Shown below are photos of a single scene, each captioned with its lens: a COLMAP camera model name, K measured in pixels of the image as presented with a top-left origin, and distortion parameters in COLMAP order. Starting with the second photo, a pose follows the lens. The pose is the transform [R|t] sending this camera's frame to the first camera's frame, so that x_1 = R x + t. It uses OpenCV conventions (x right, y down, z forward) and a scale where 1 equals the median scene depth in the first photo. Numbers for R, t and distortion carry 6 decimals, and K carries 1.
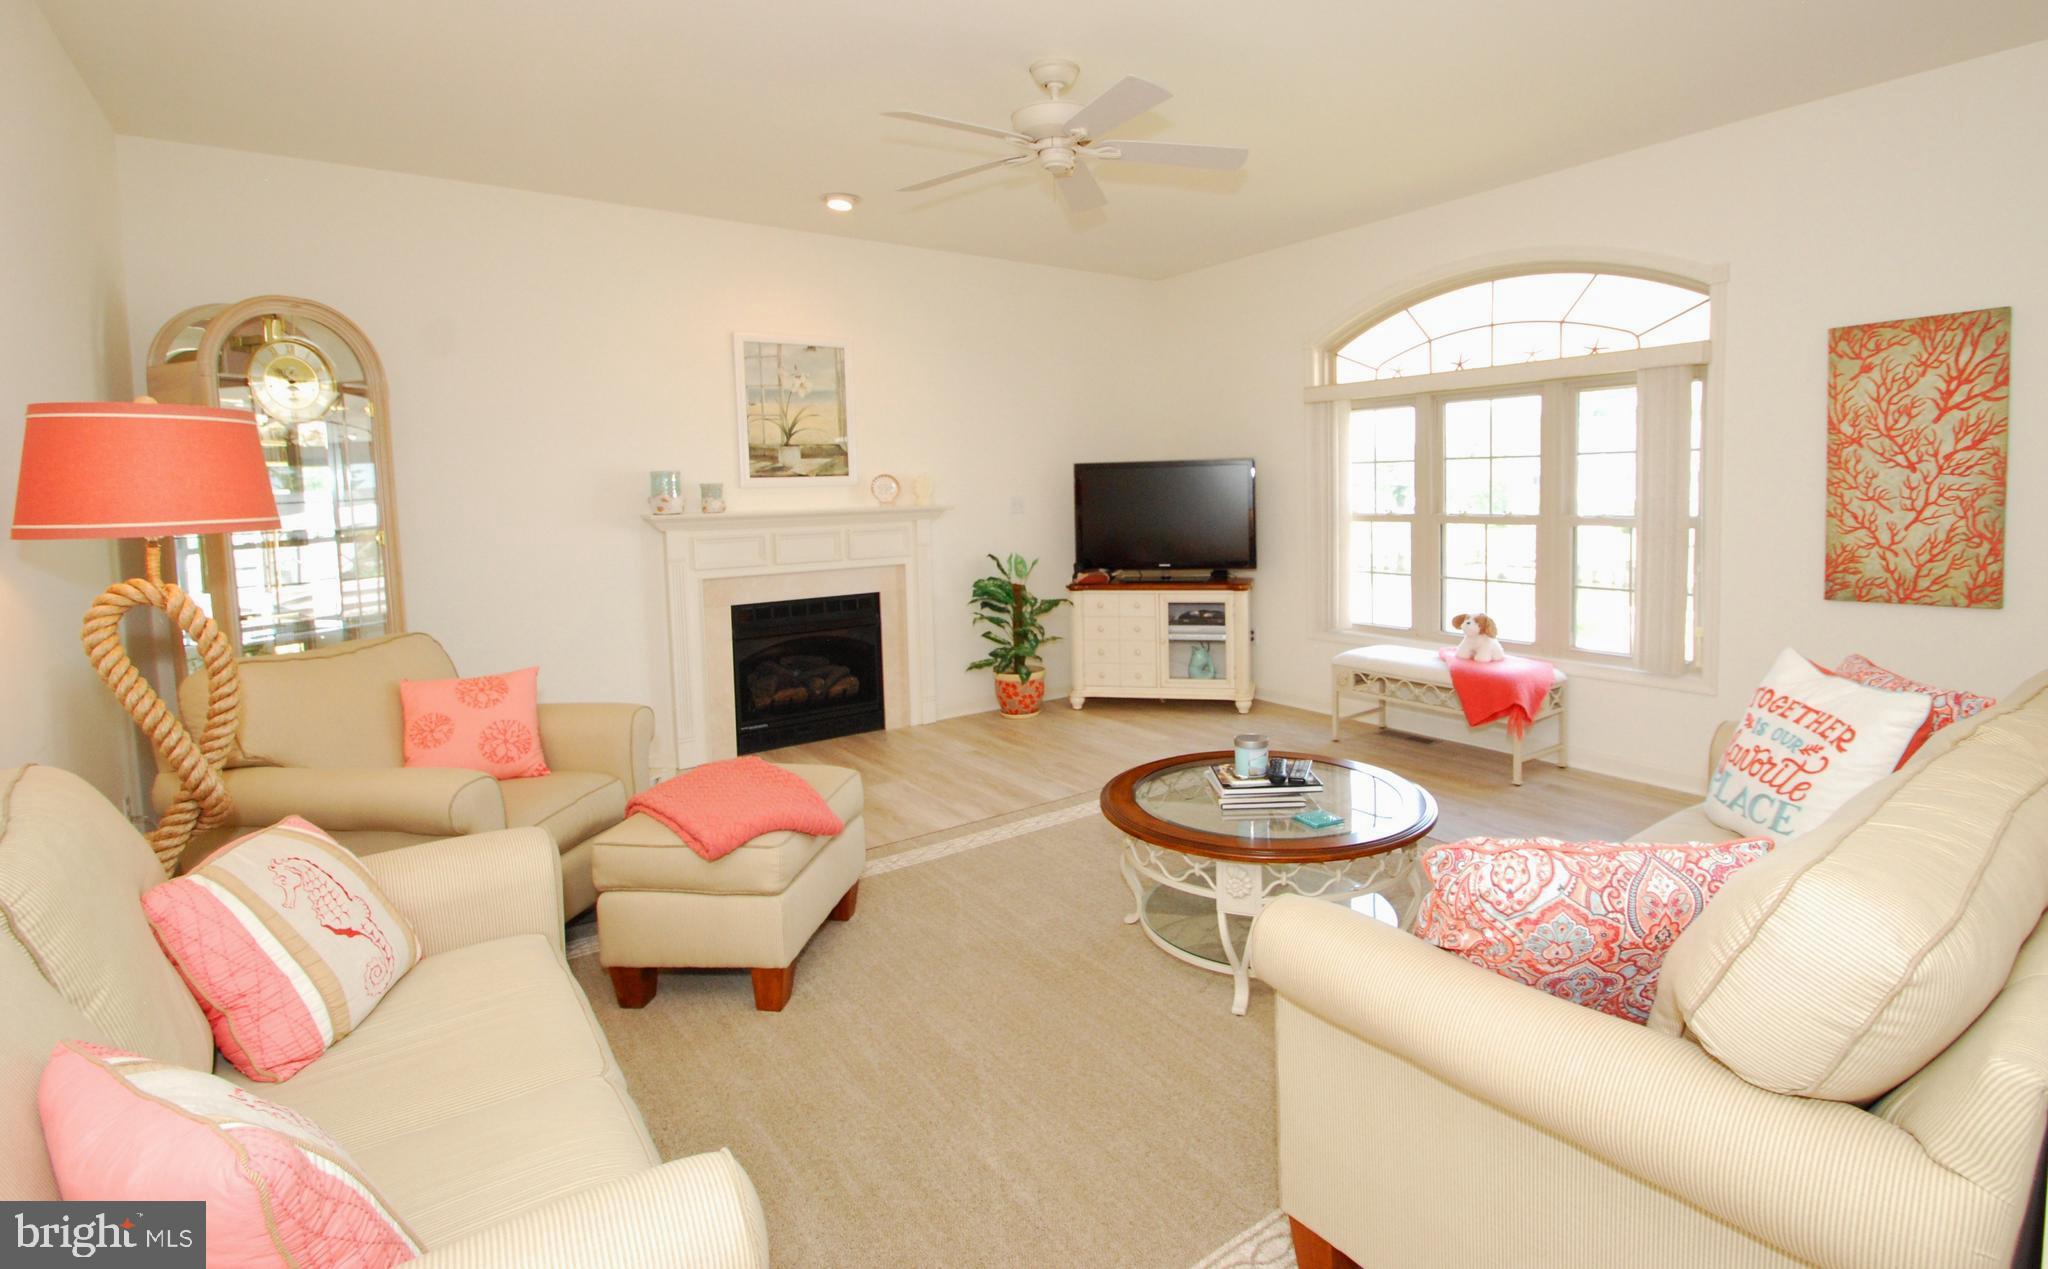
lens RADIAL K [[975.7, 0, 1065.4], [0, 975.7, 543.0], [0, 0, 1]] dist [0.001365, -0.009781]
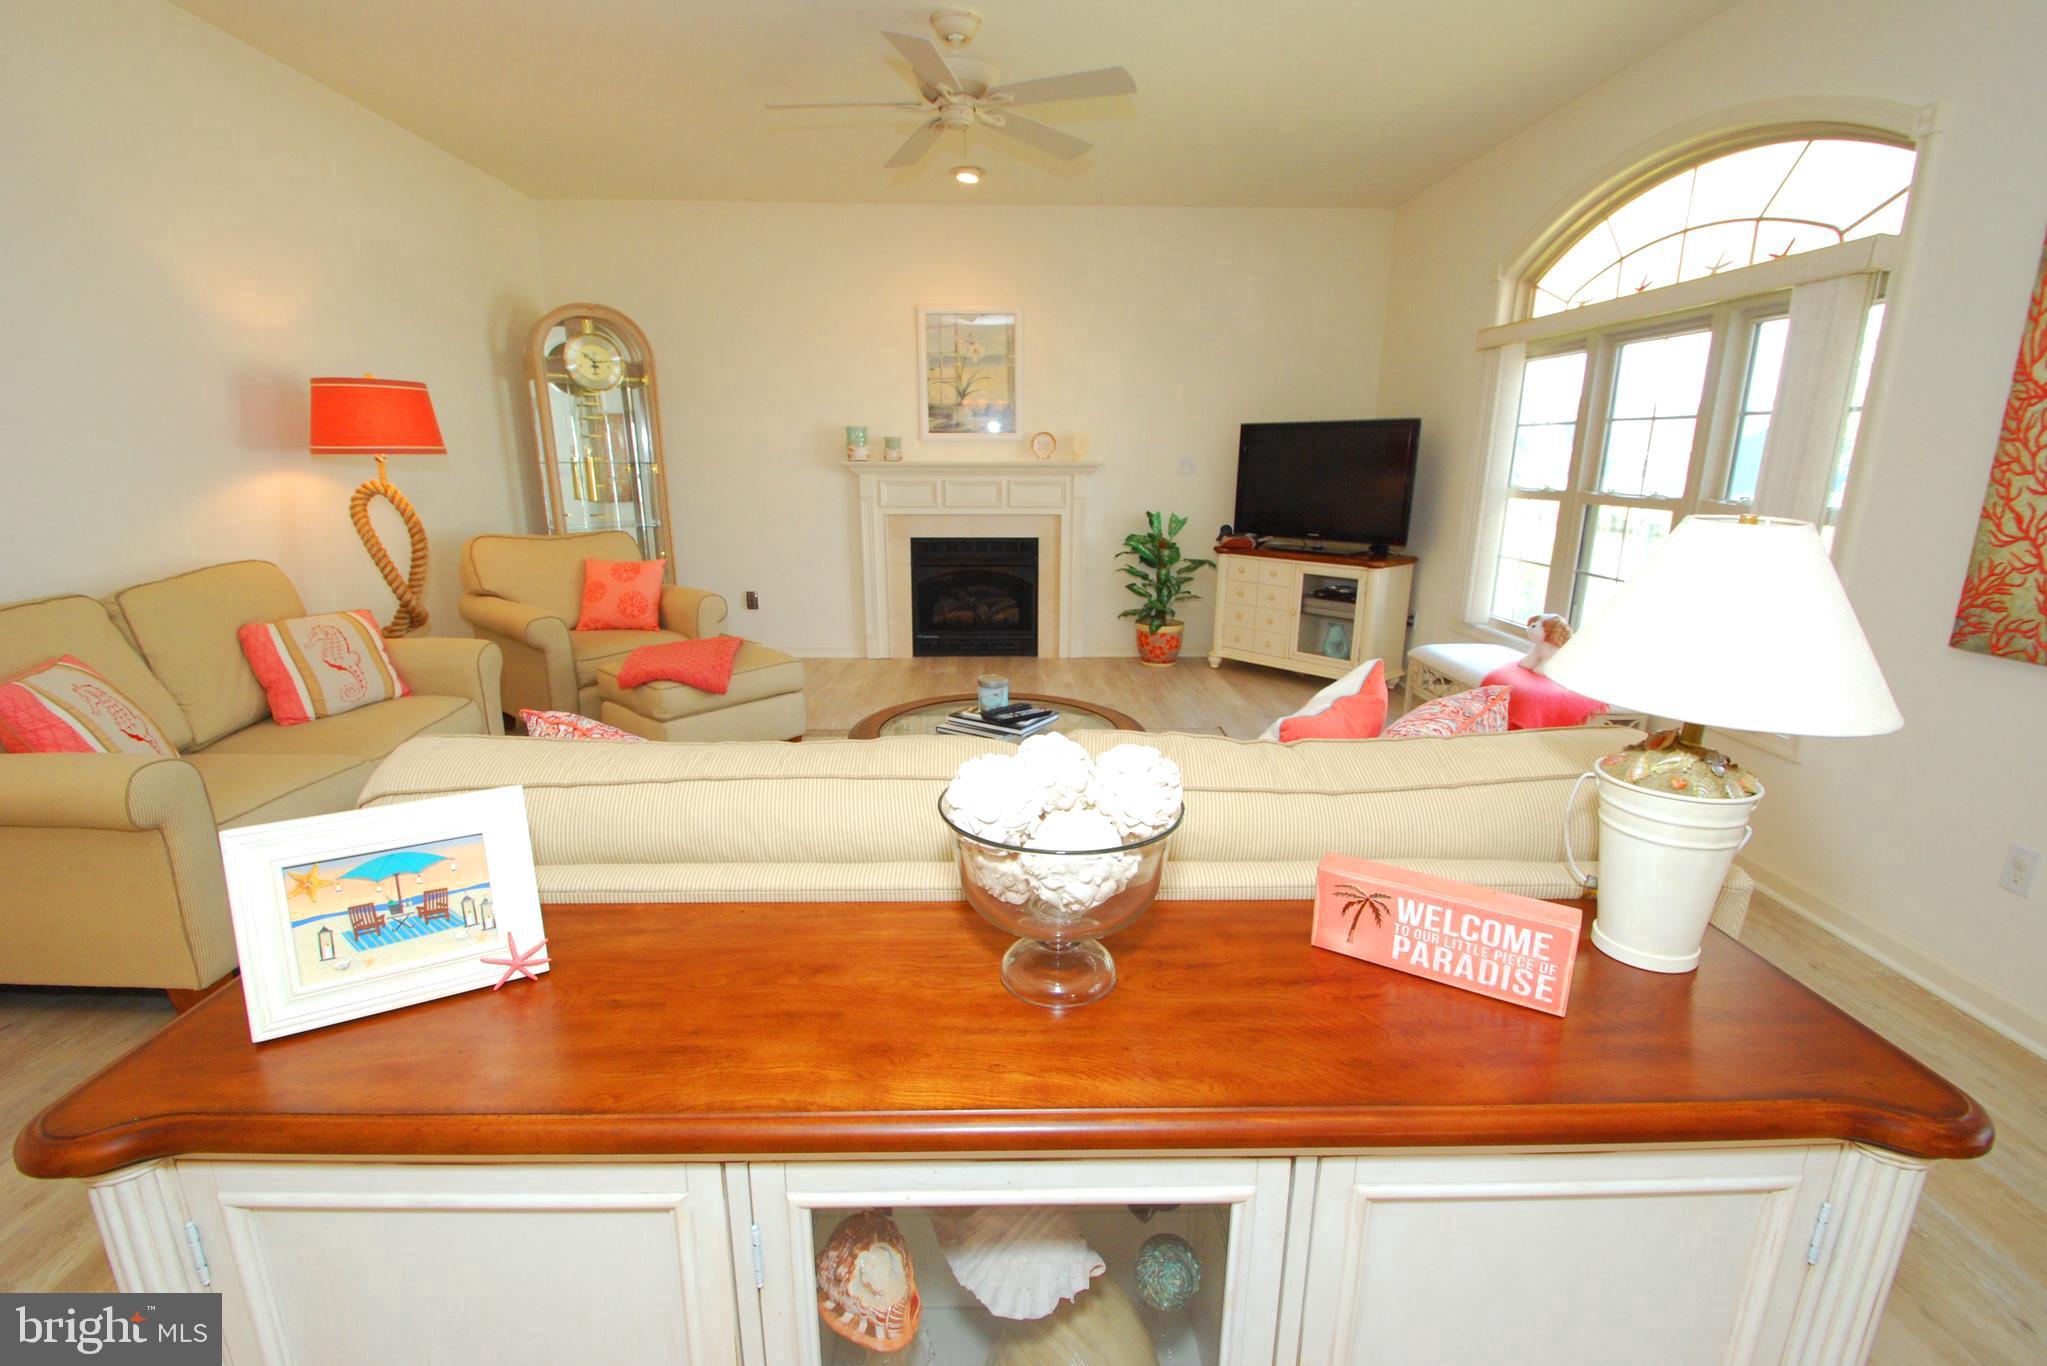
lens RADIAL K [[912.6, 0, 1015.7], [0, 912.6, 690.2], [0, 0, 1]] dist [-0.001800, -0.004054]
pose [[0.813310, 0.170883, -0.556171, 0.440425], [-0.056262, 0.974517, 0.217145, -0.007175], [0.579104, -0.145315, 0.802198, 0.104537]]
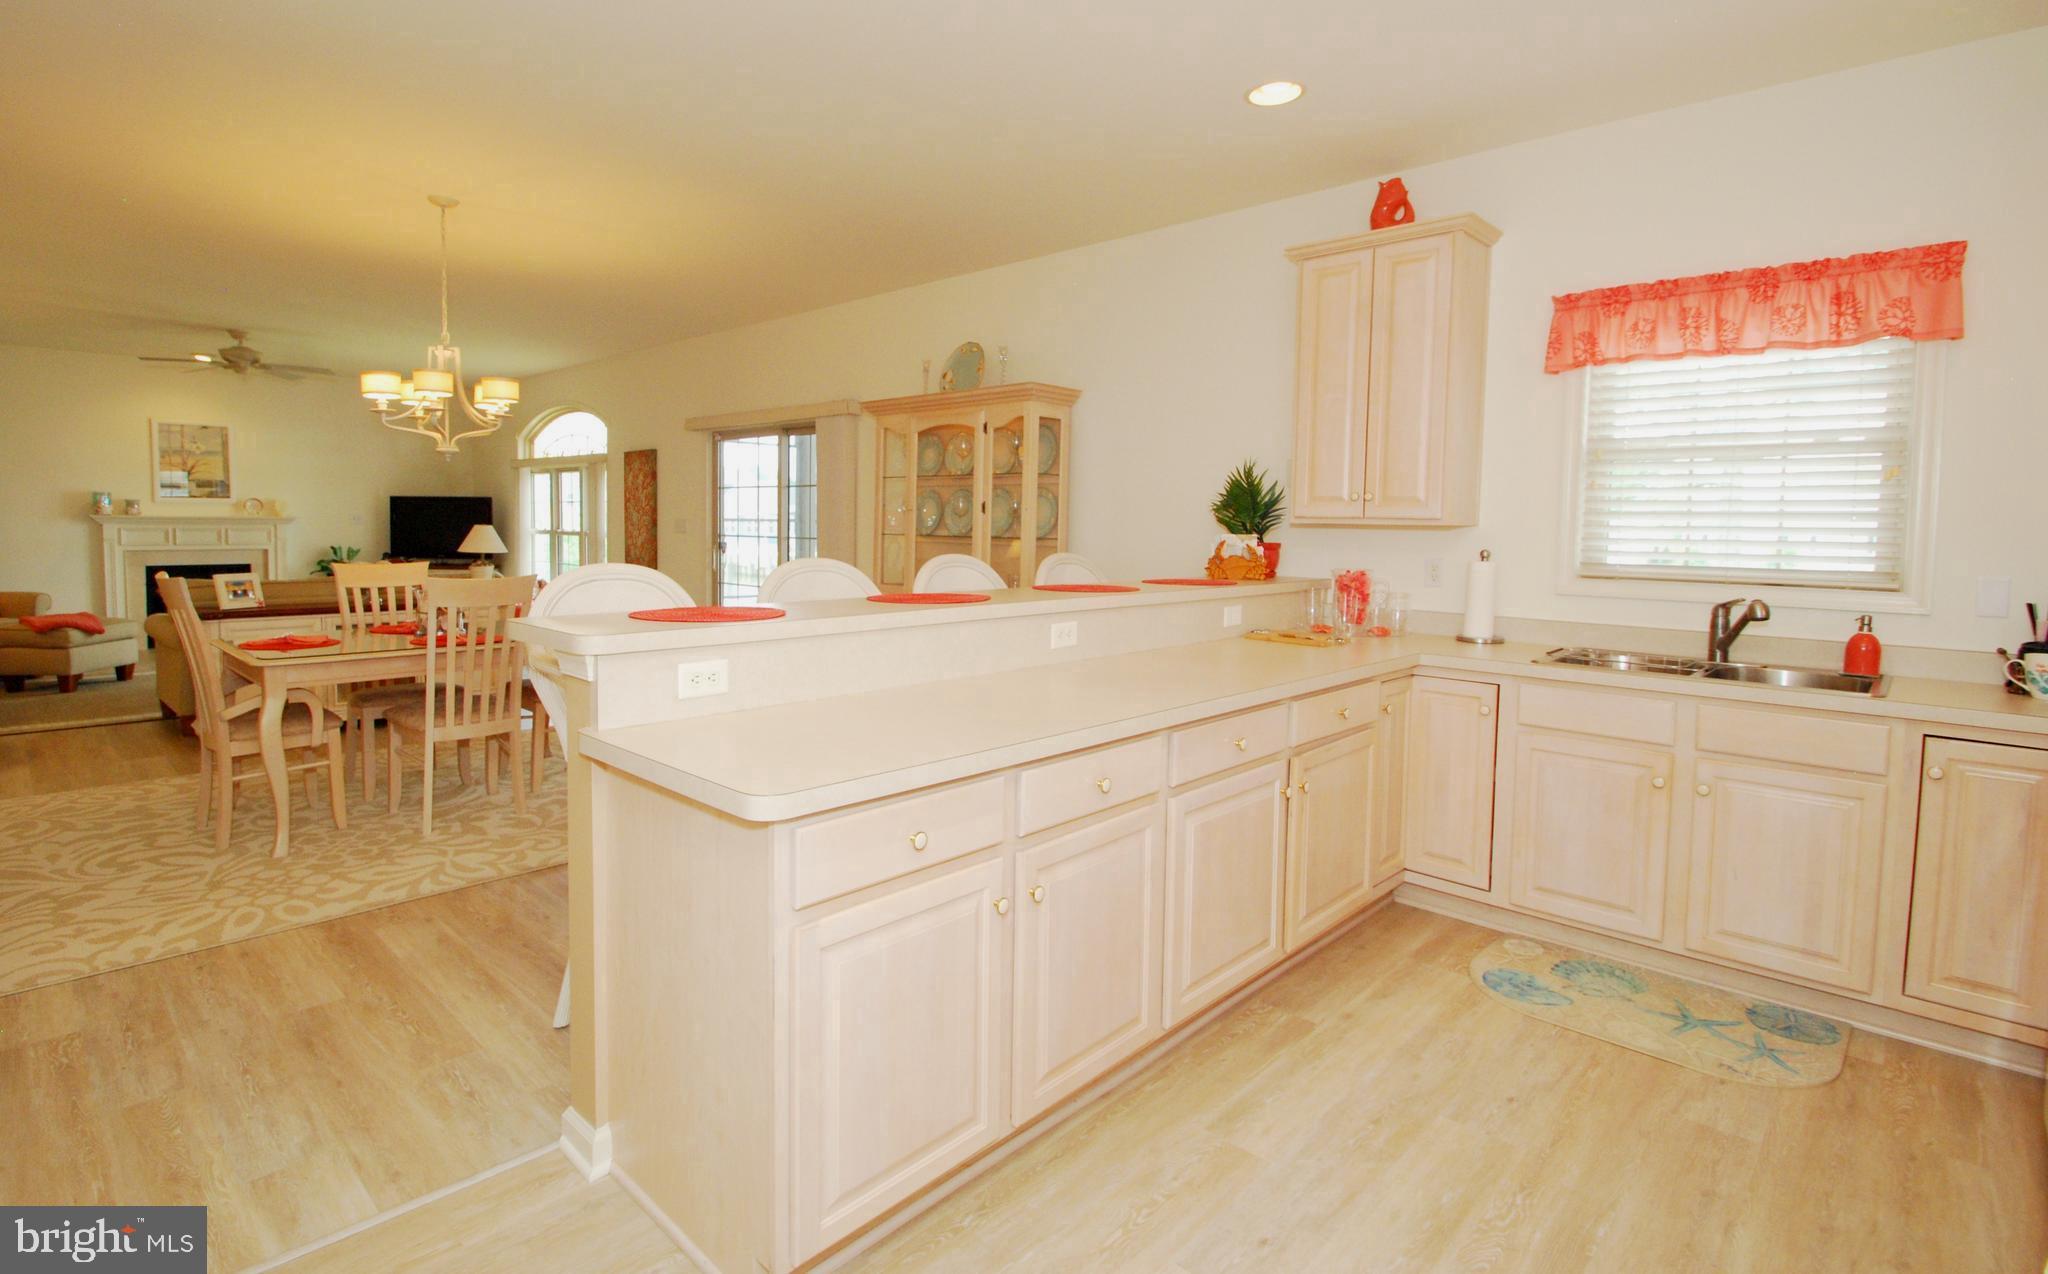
lens RADIAL K [[975.7, 0, 962.8], [0, 975.7, 567.8], [0, 0, 1]] dist [0.001365, -0.009781]
pose [[0.987497, 0.029727, 0.154813, 0.868397], [-0.027964, 0.999517, -0.013557, 0.047306], [-0.155141, 0.009058, 0.987851, -1.014276]]
